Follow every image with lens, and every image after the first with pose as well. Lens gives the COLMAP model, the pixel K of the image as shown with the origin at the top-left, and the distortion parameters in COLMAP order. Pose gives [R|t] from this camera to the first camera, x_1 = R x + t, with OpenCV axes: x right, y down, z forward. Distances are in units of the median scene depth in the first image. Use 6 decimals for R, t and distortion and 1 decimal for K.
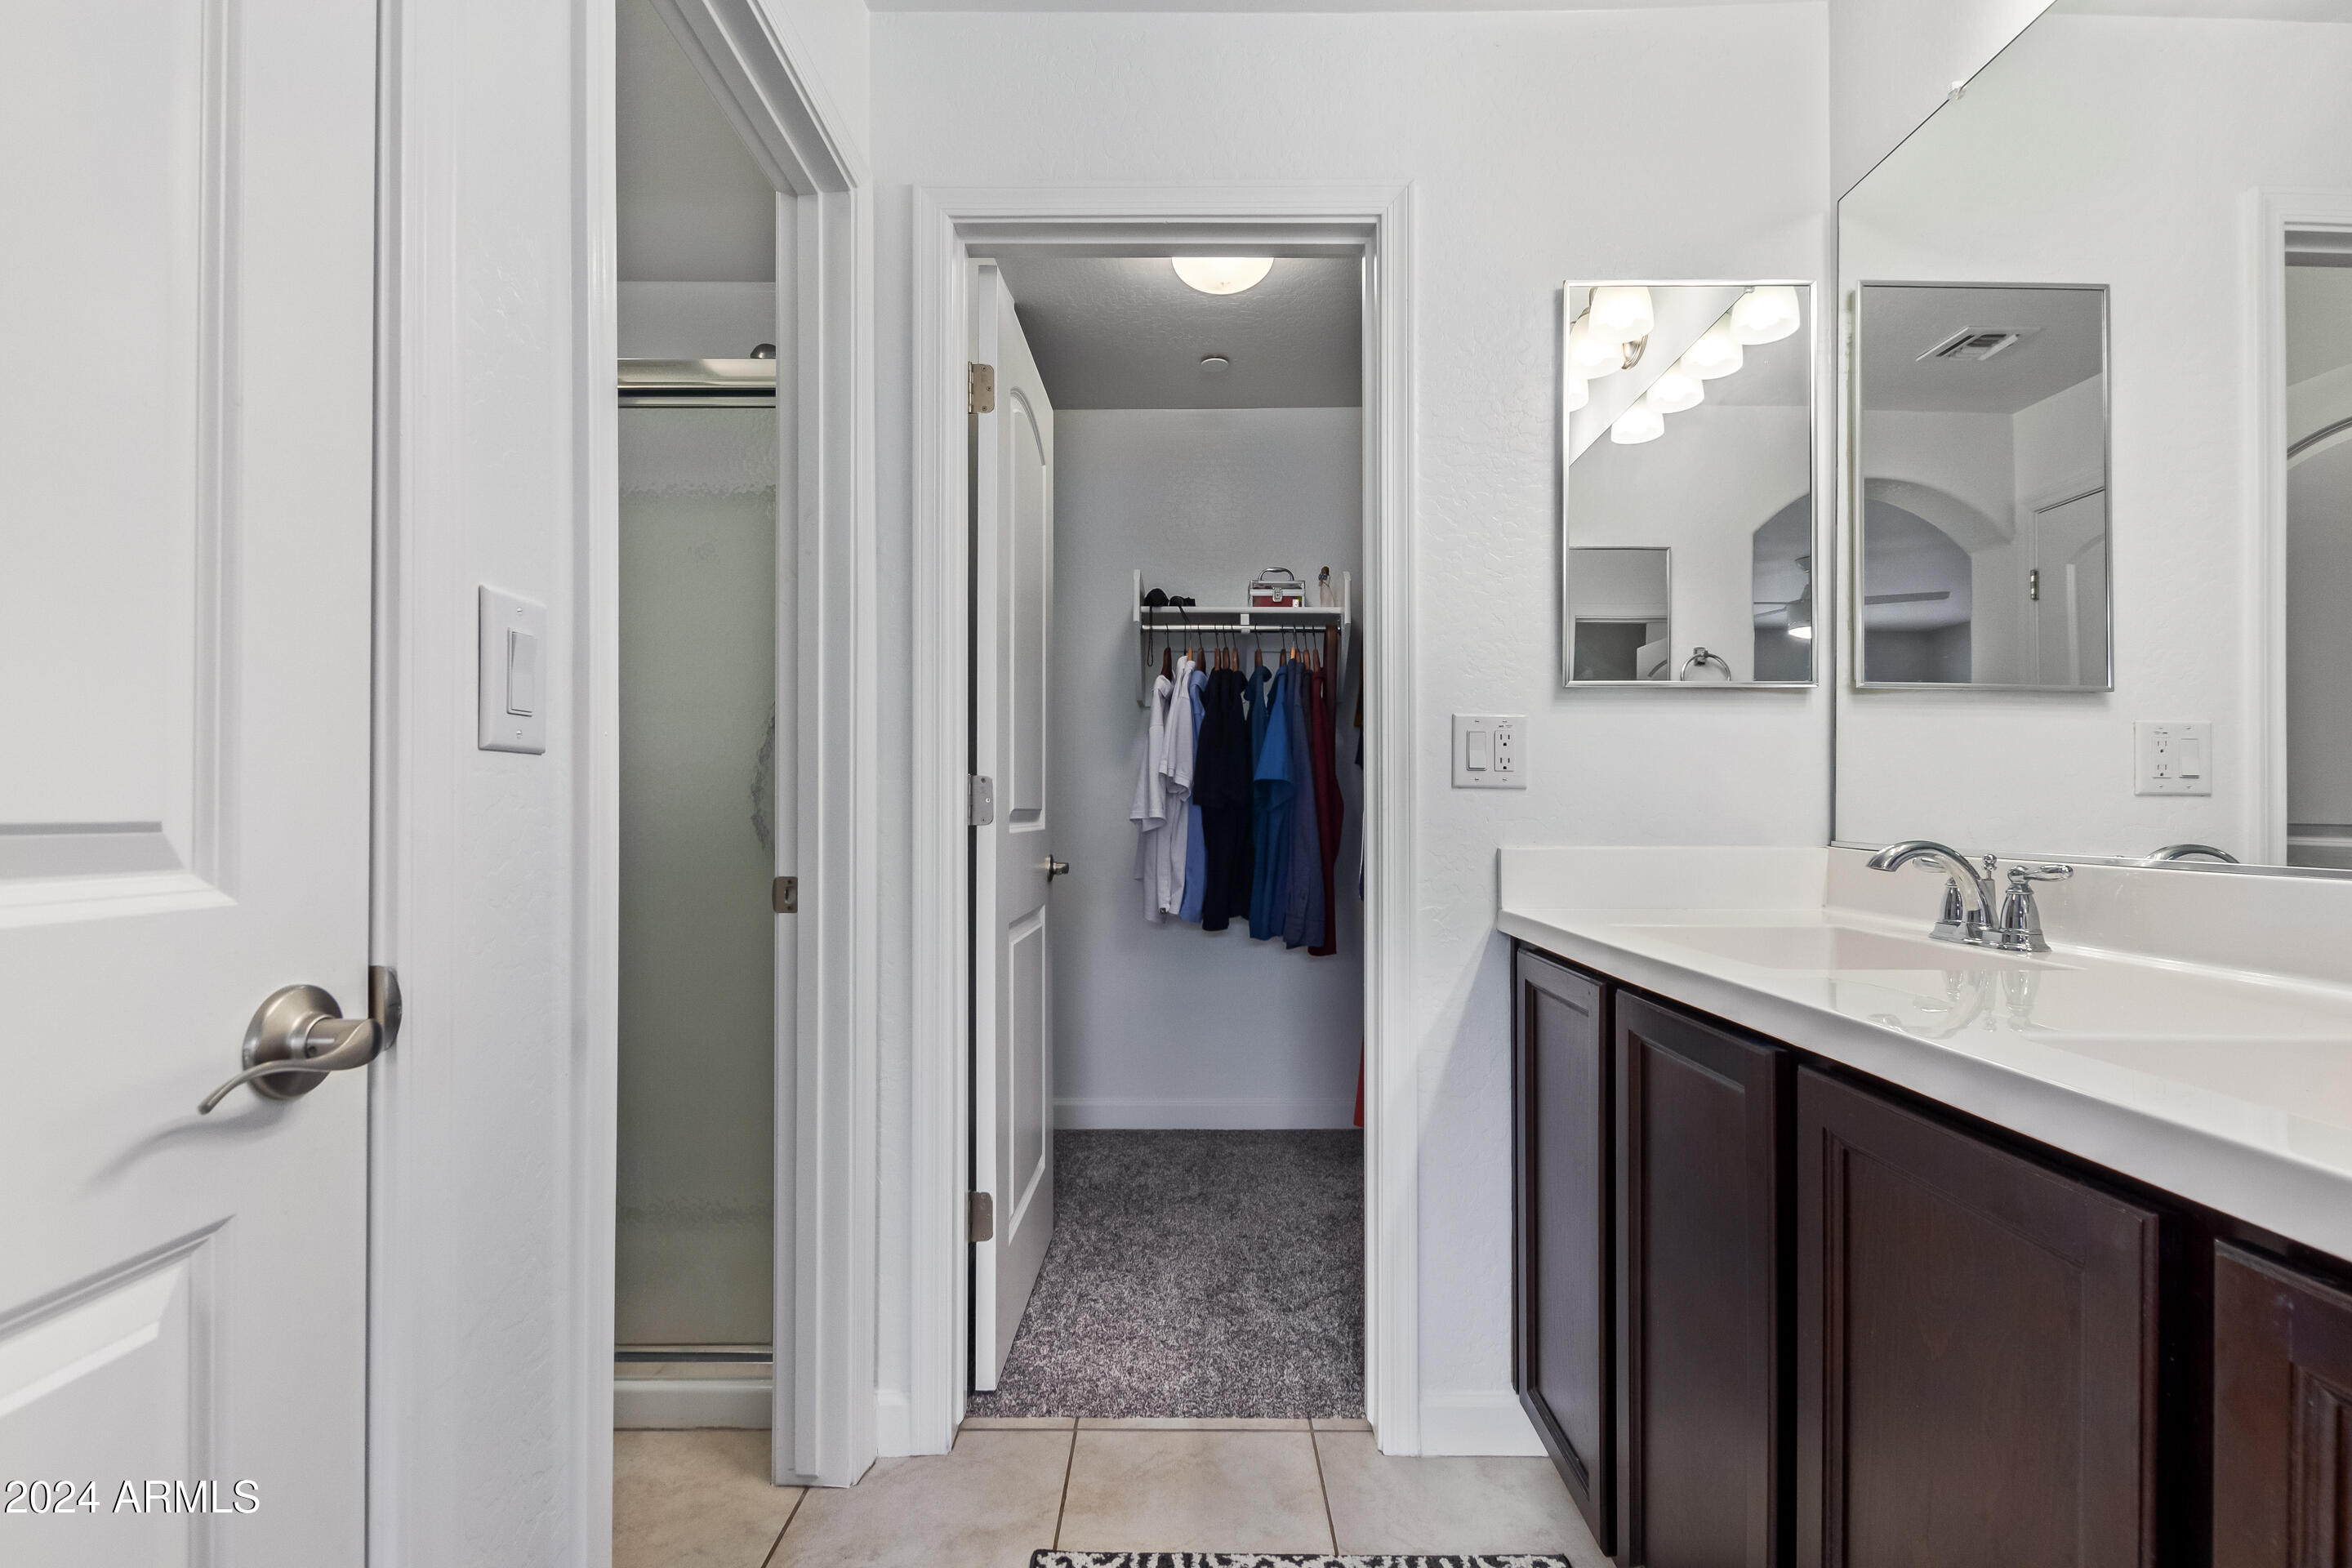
lens RADIAL K [[1082.5, 0, 1187.2], [0, 1082.5, 792.9], [0, 0, 1]] dist [0.011125, -0.002626]
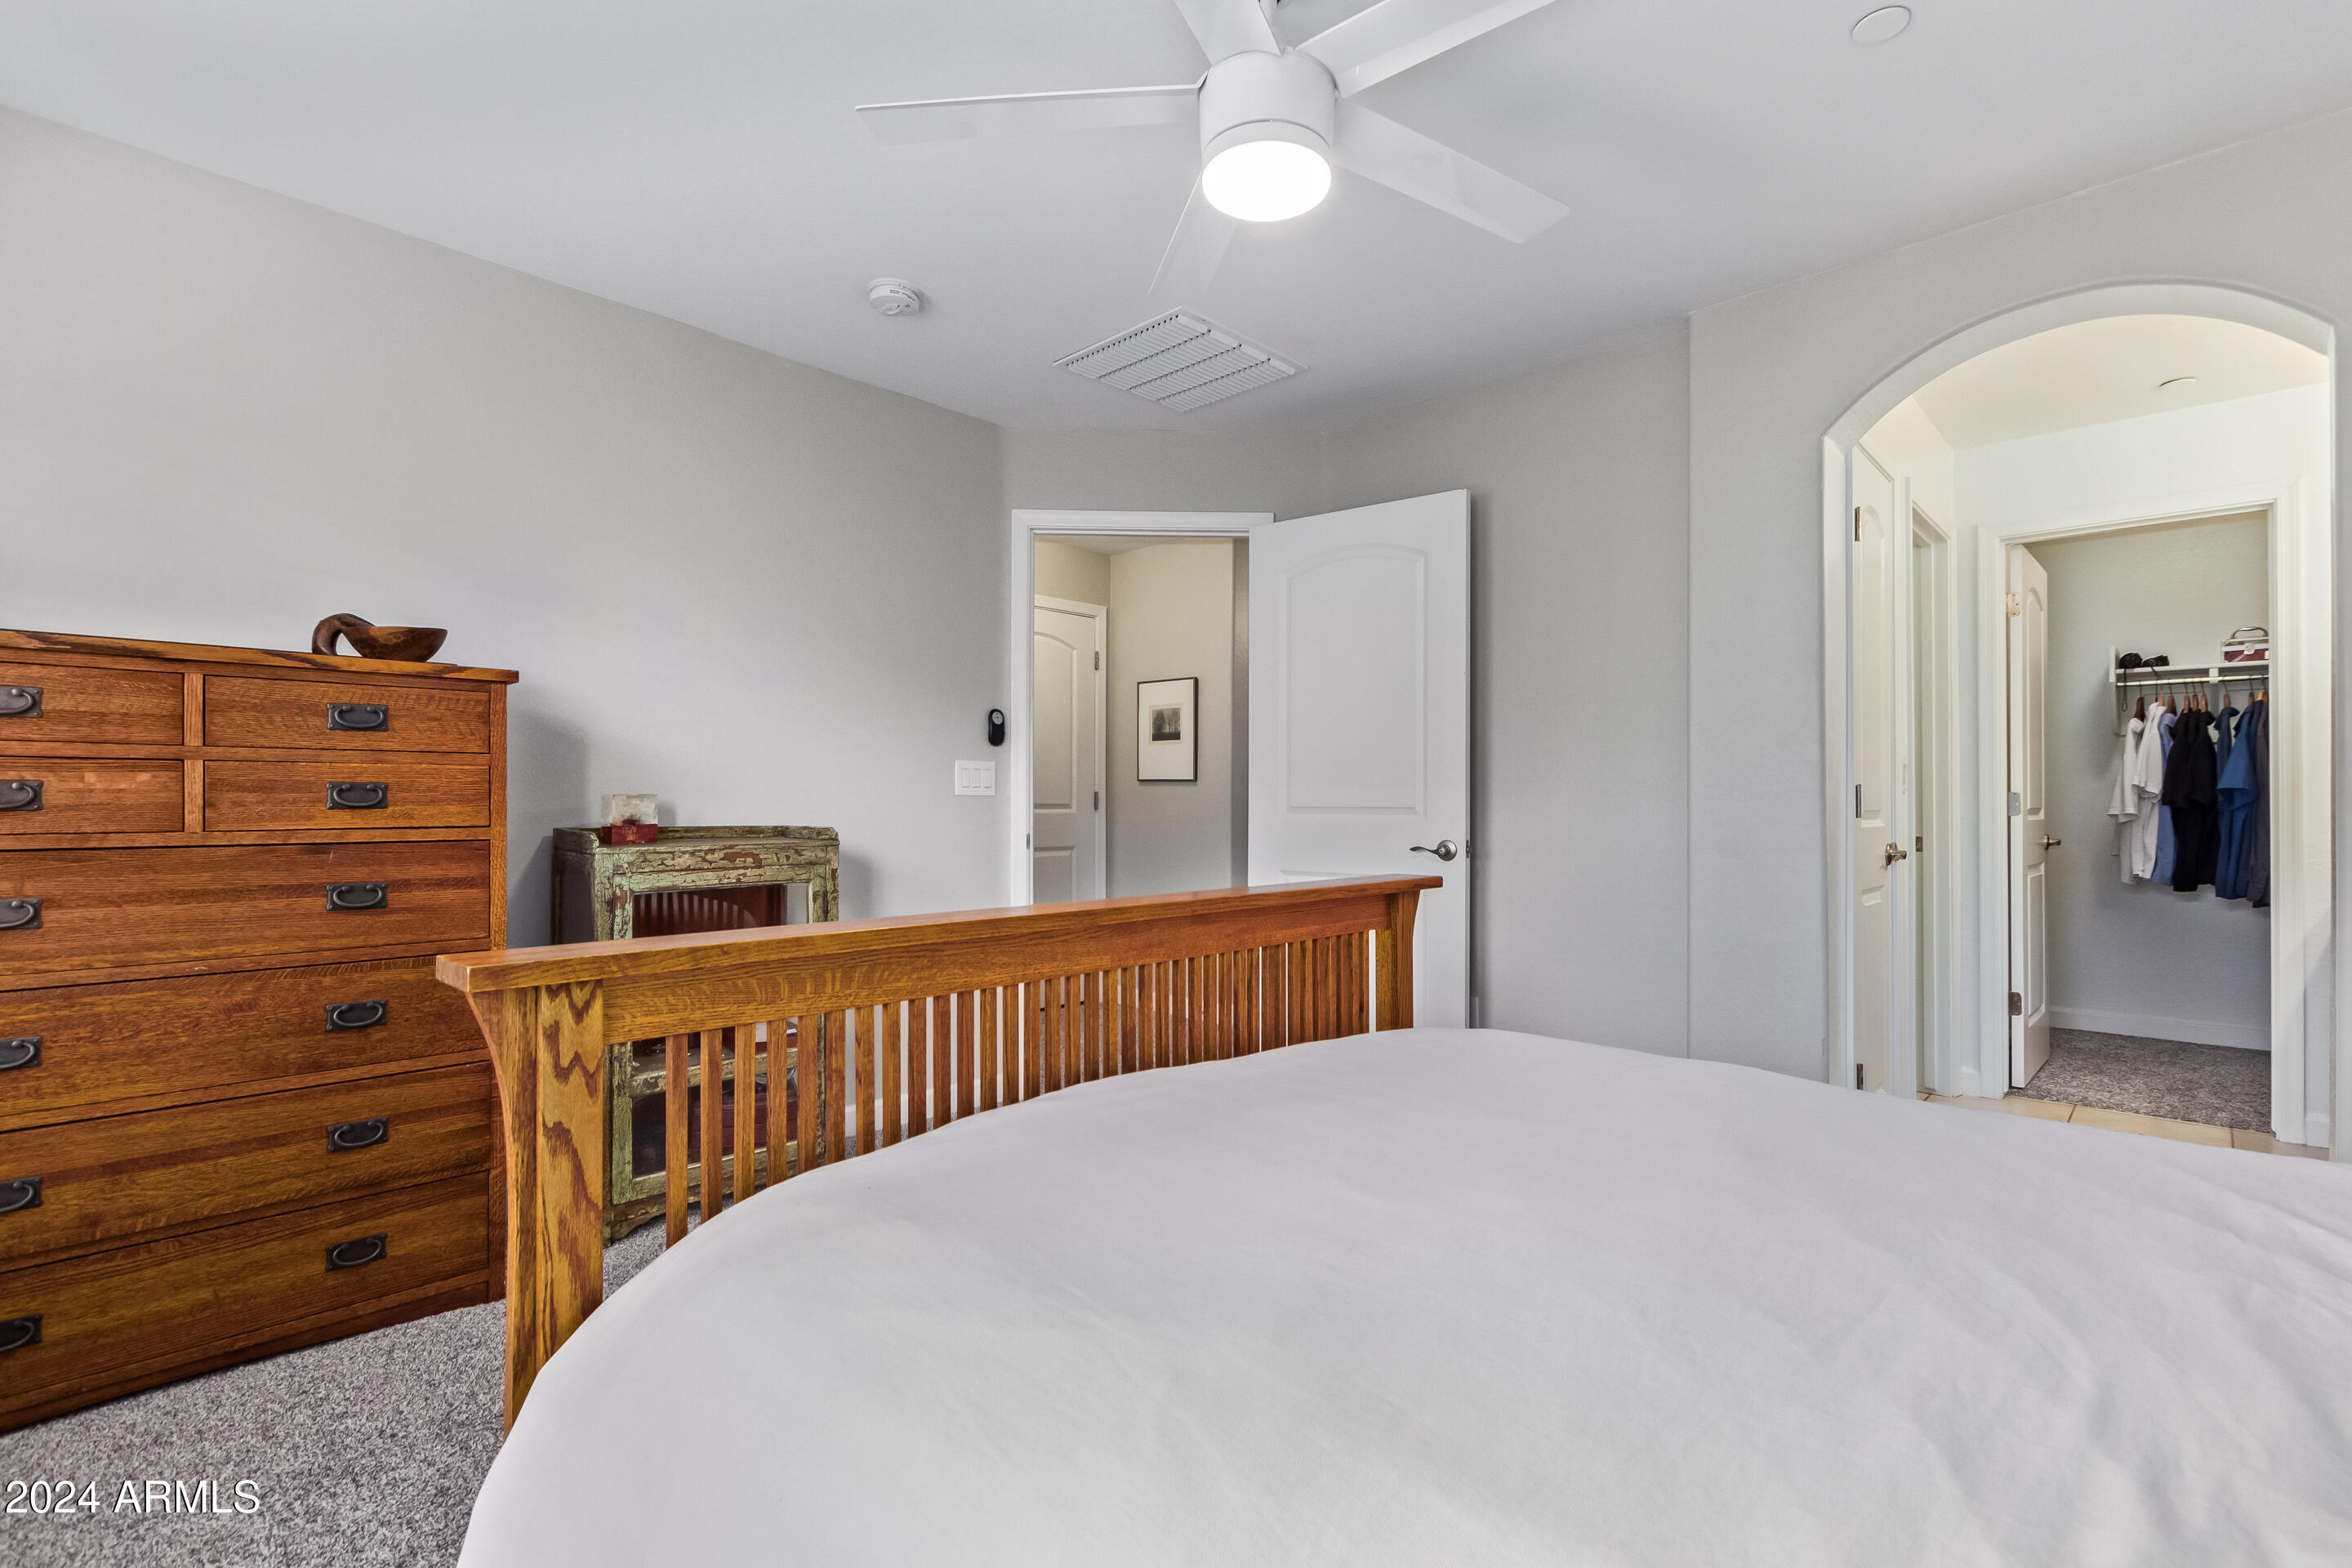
lens RADIAL K [[1082.5, 0, 1214.2], [0, 1082.5, 796.4], [0, 0, 1]] dist [0.011125, -0.002626]
pose [[0.736154, -0.005271, -0.676794, 0.060717], [0.008559, 0.999962, 0.001522, -0.014682], [0.676760, -0.006913, 0.736171, -1.003975]]
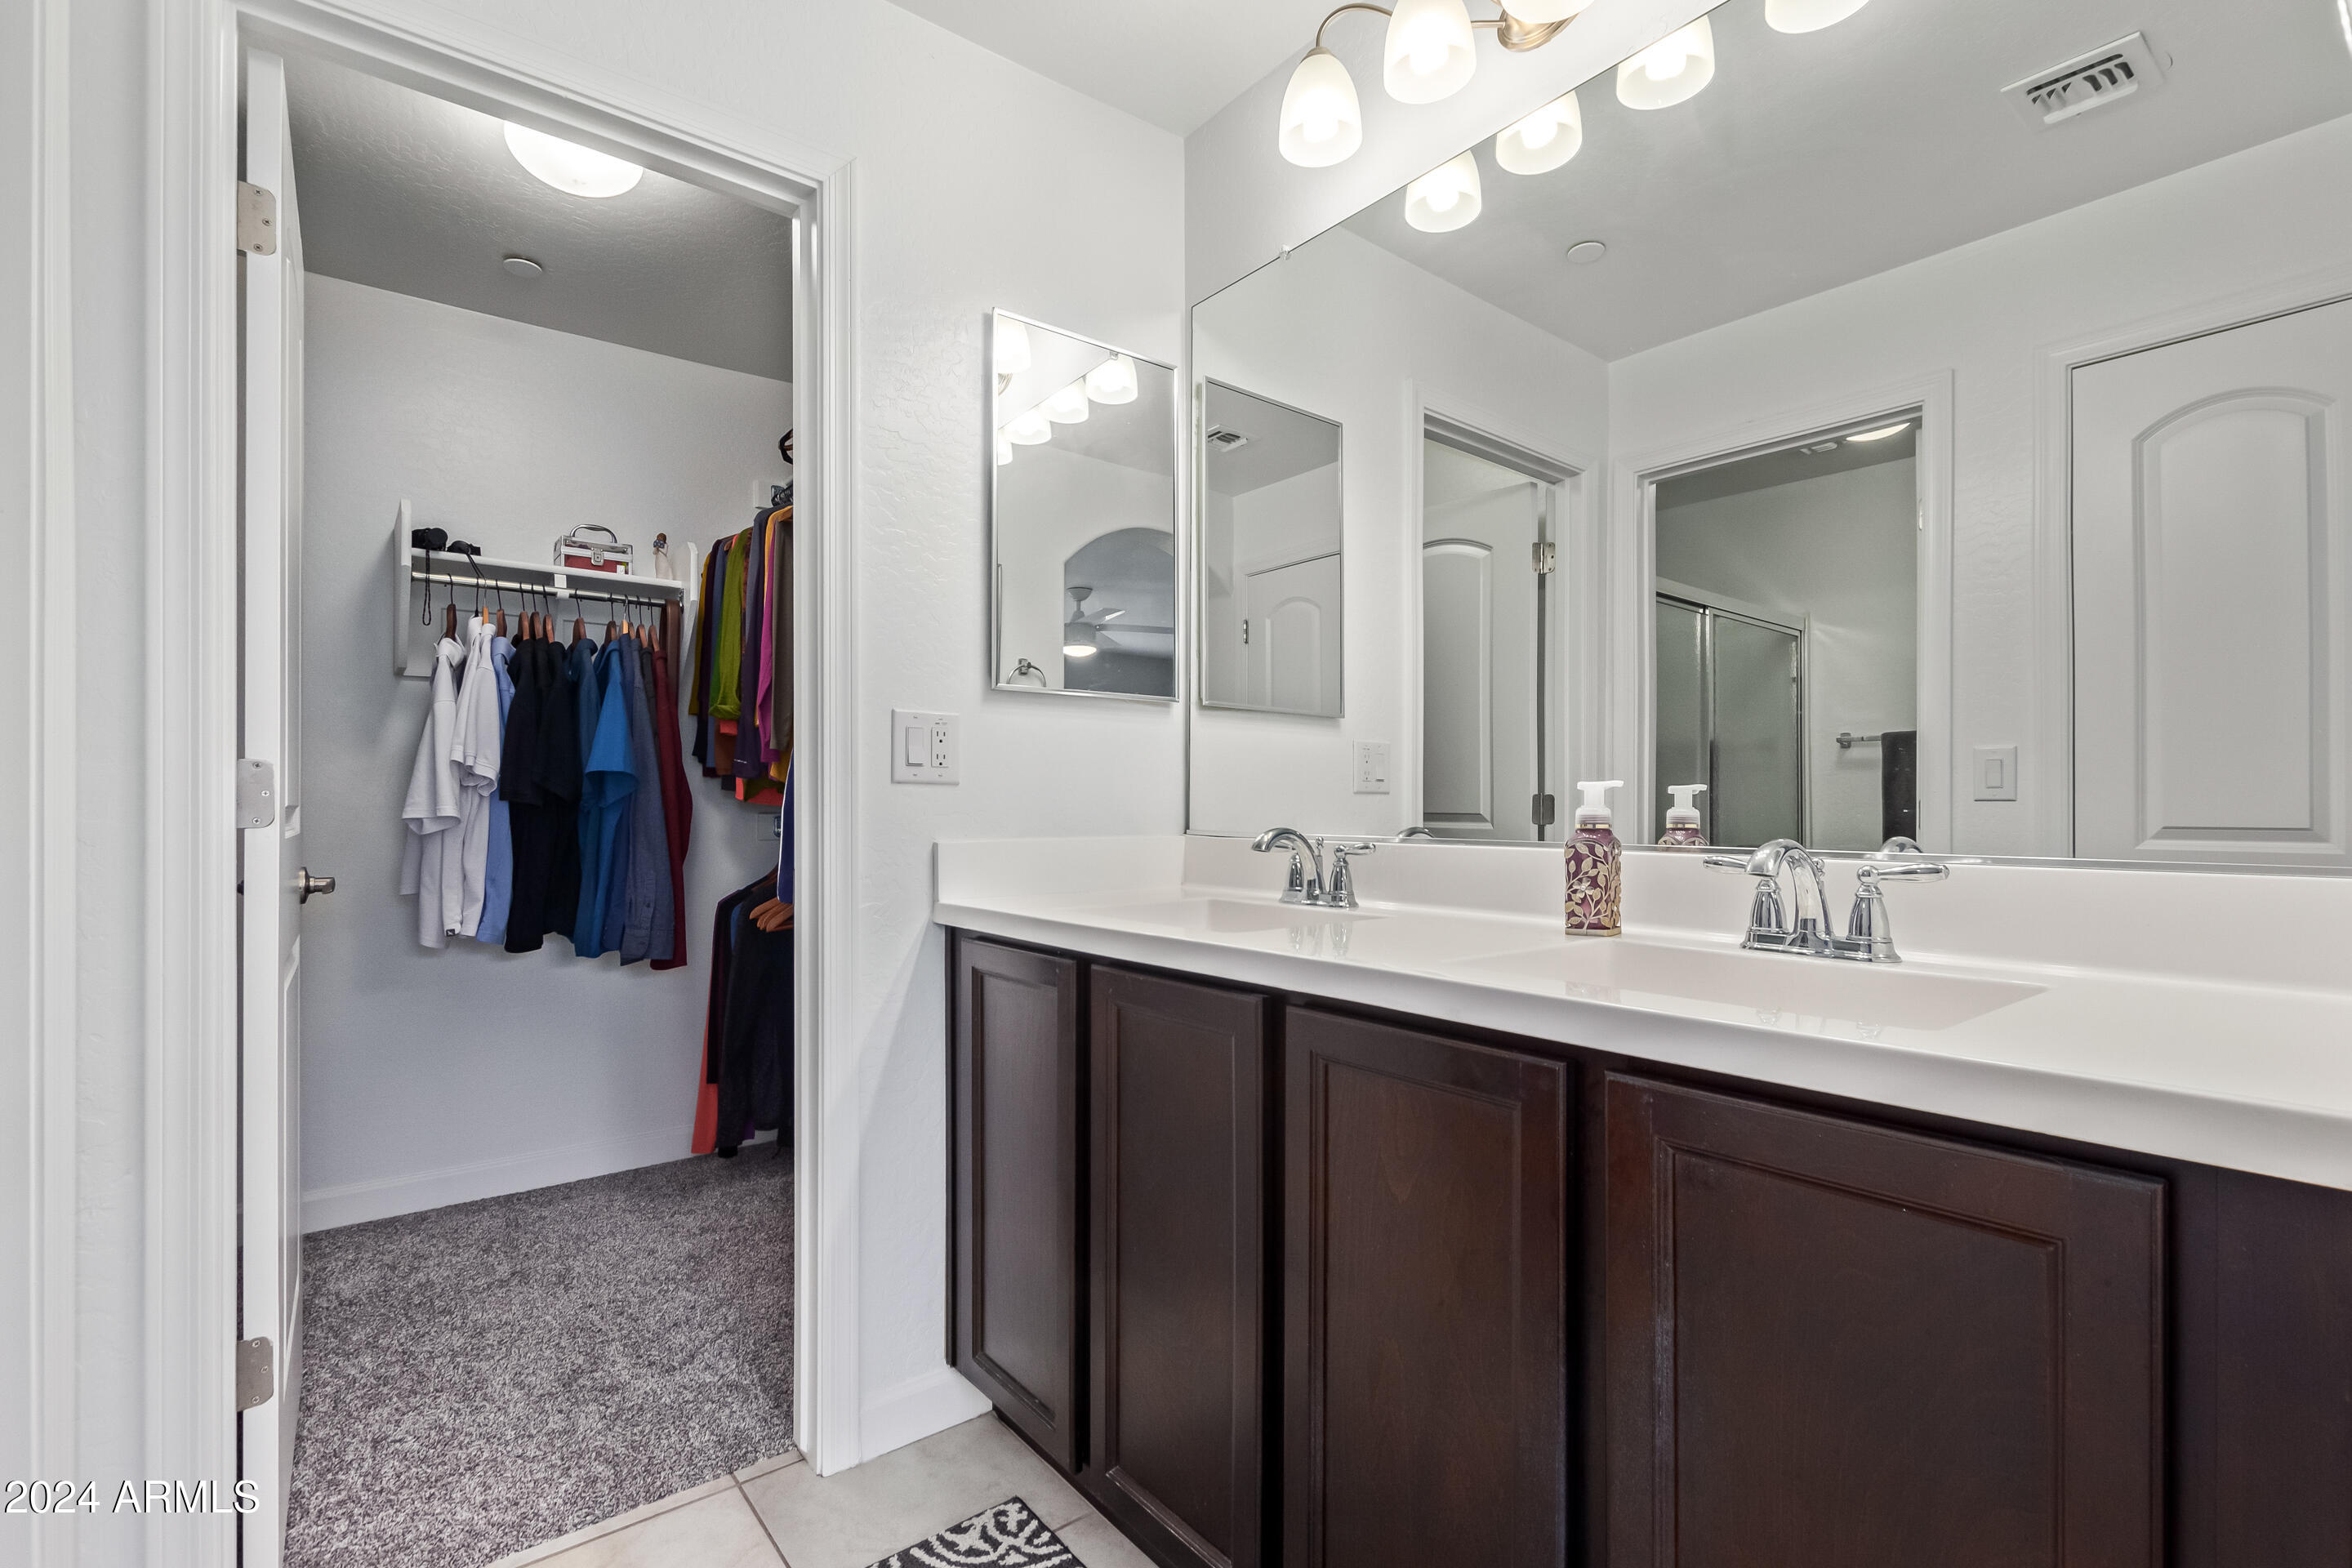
lens RADIAL K [[1082.5, 0, 1210.2], [0, 1082.5, 792.1], [0, 0, 1]] dist [0.011125, -0.002626]
pose [[0.775202, 0.004634, 0.631697, -0.097565], [-0.006556, 0.999978, 0.000709, 0.000693], [-0.631680, -0.004691, 0.775215, 0.025379]]
